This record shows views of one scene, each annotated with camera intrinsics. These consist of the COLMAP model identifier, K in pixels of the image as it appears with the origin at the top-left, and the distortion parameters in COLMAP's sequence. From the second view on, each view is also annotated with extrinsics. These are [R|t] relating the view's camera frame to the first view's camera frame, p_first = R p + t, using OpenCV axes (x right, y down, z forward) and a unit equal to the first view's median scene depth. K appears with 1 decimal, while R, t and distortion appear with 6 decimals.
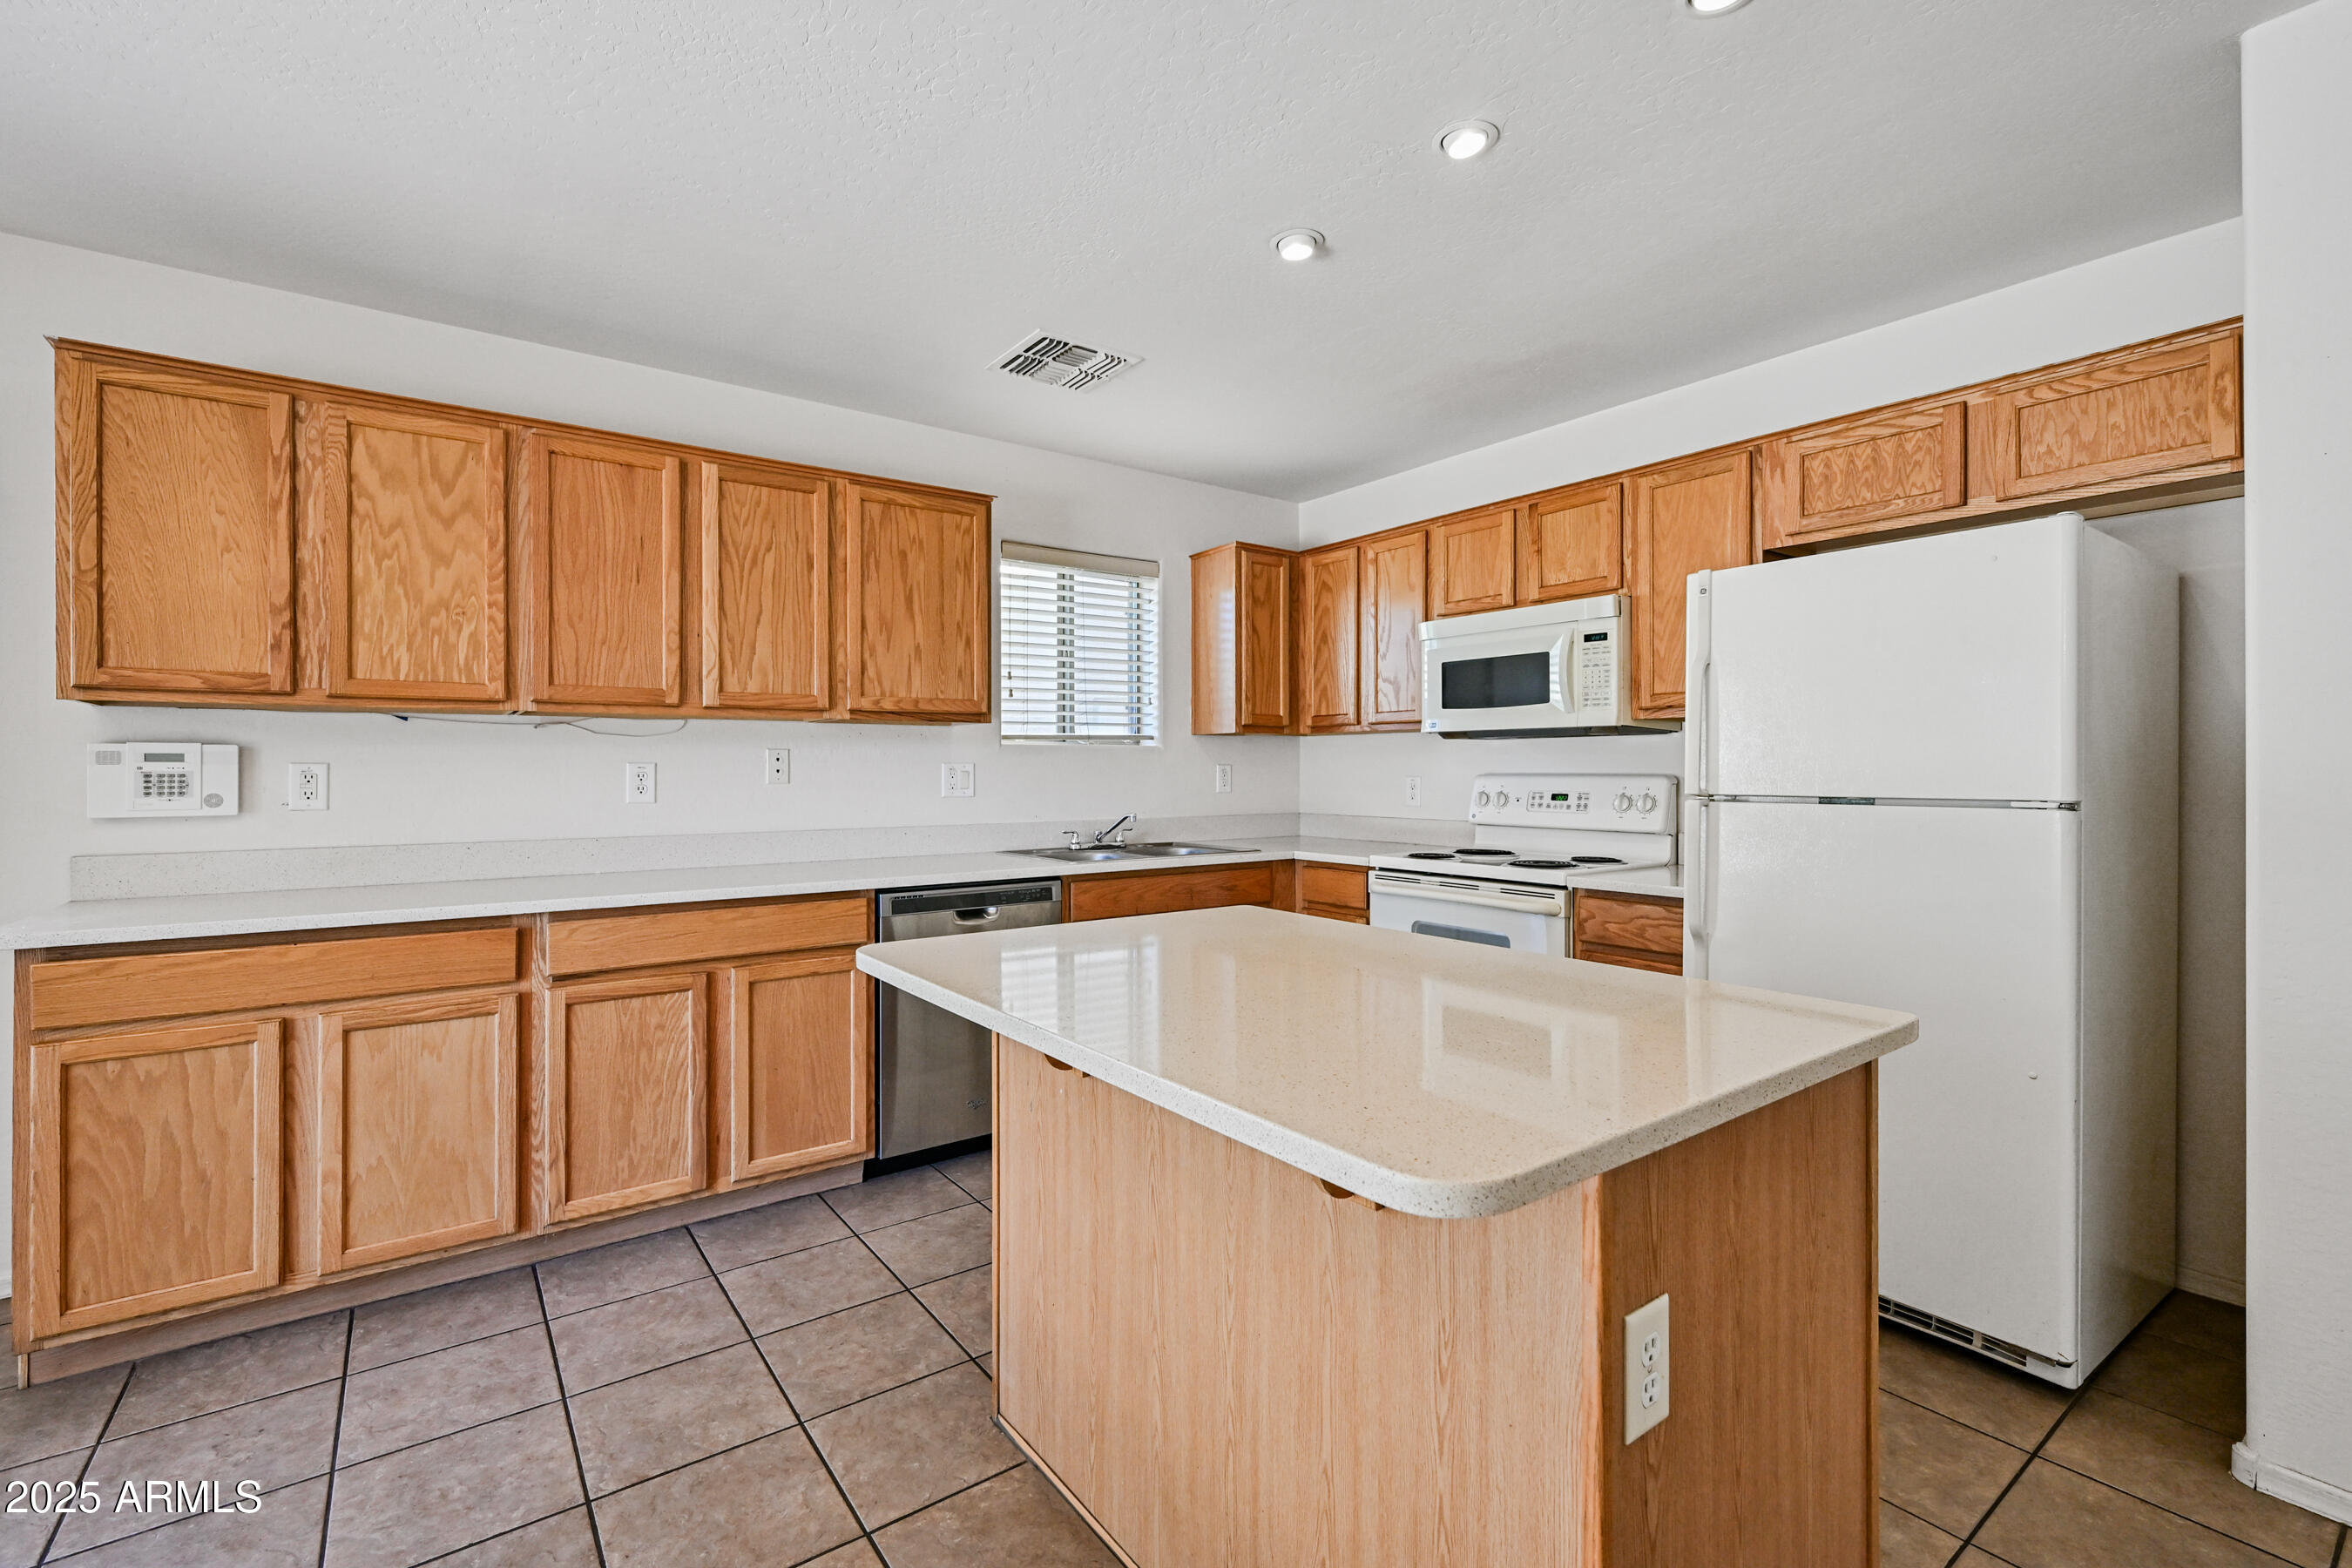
lens RADIAL K [[1018.2, 0, 1171.4], [0, 1018.2, 764.1], [0, 0, 1]] dist [-0.000474, -0.000925]
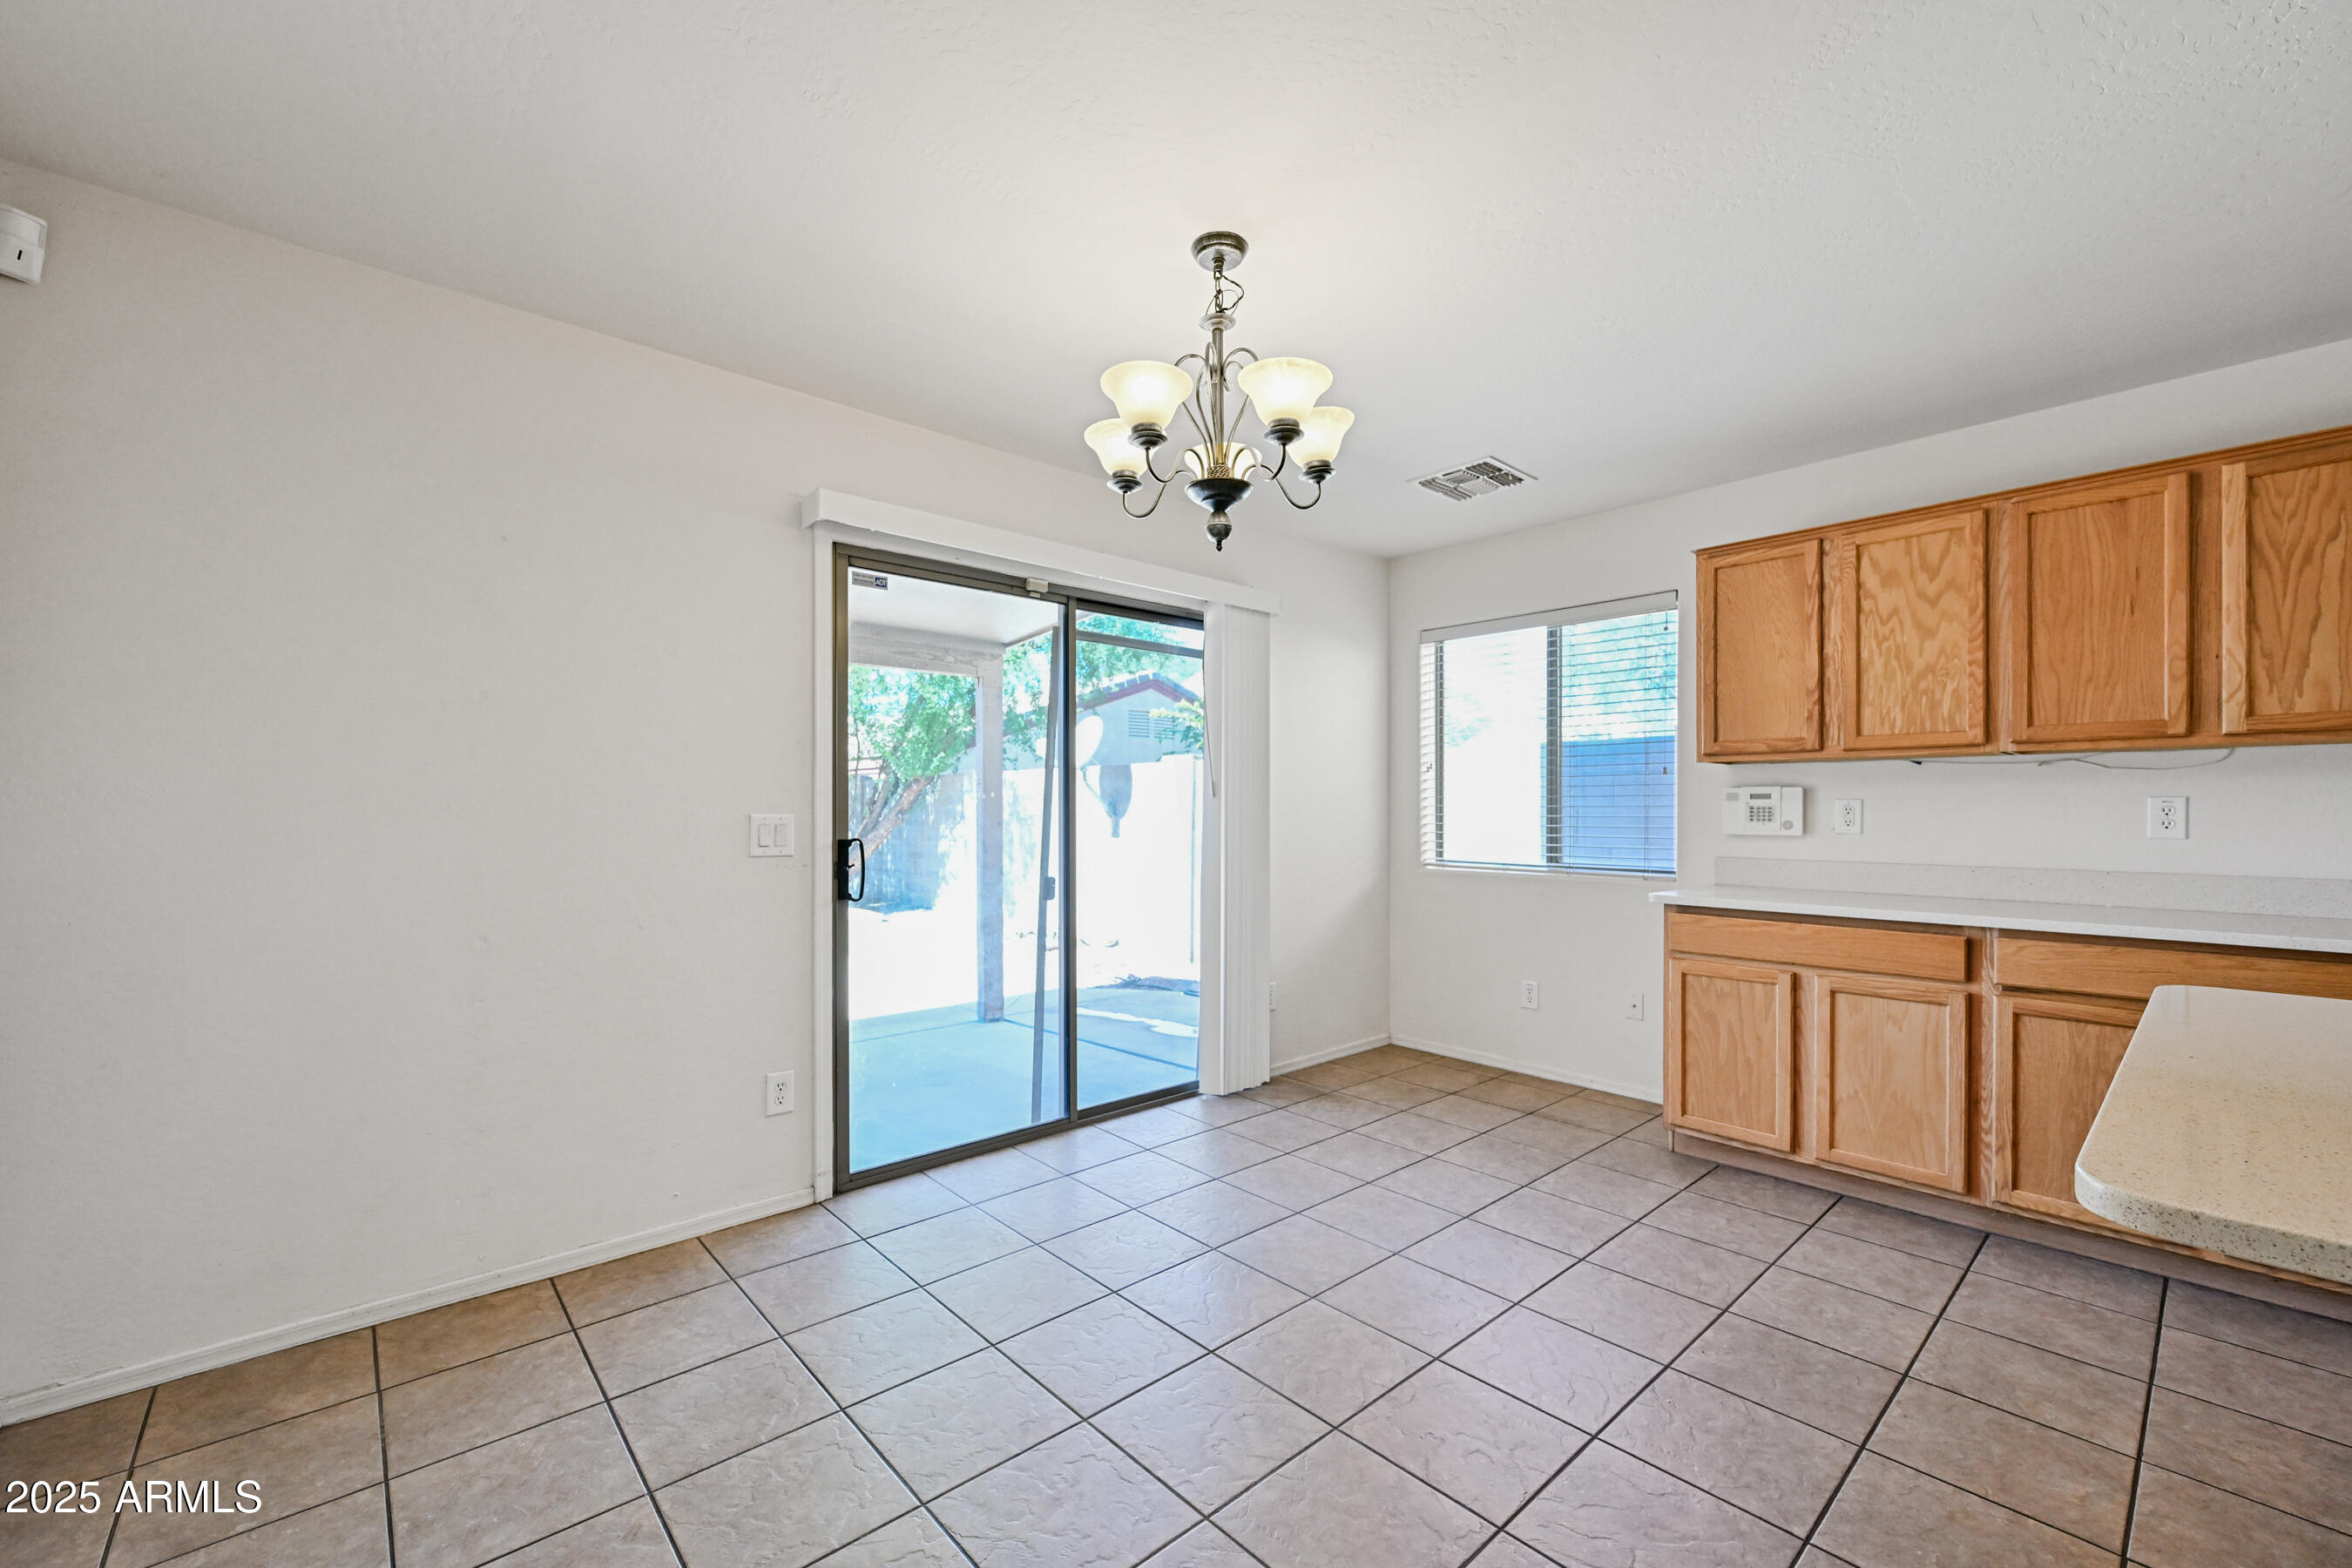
lens RADIAL K [[949.9, 0, 1178.5], [0, 949.9, 810.7], [0, 0, 1]] dist [-0.001310, 0.000469]
pose [[0.094533, 0.003705, -0.995515, 0.331477], [0.004494, 0.999981, 0.004148, 0.004602], [0.995512, -0.004866, 0.094514, -0.011694]]
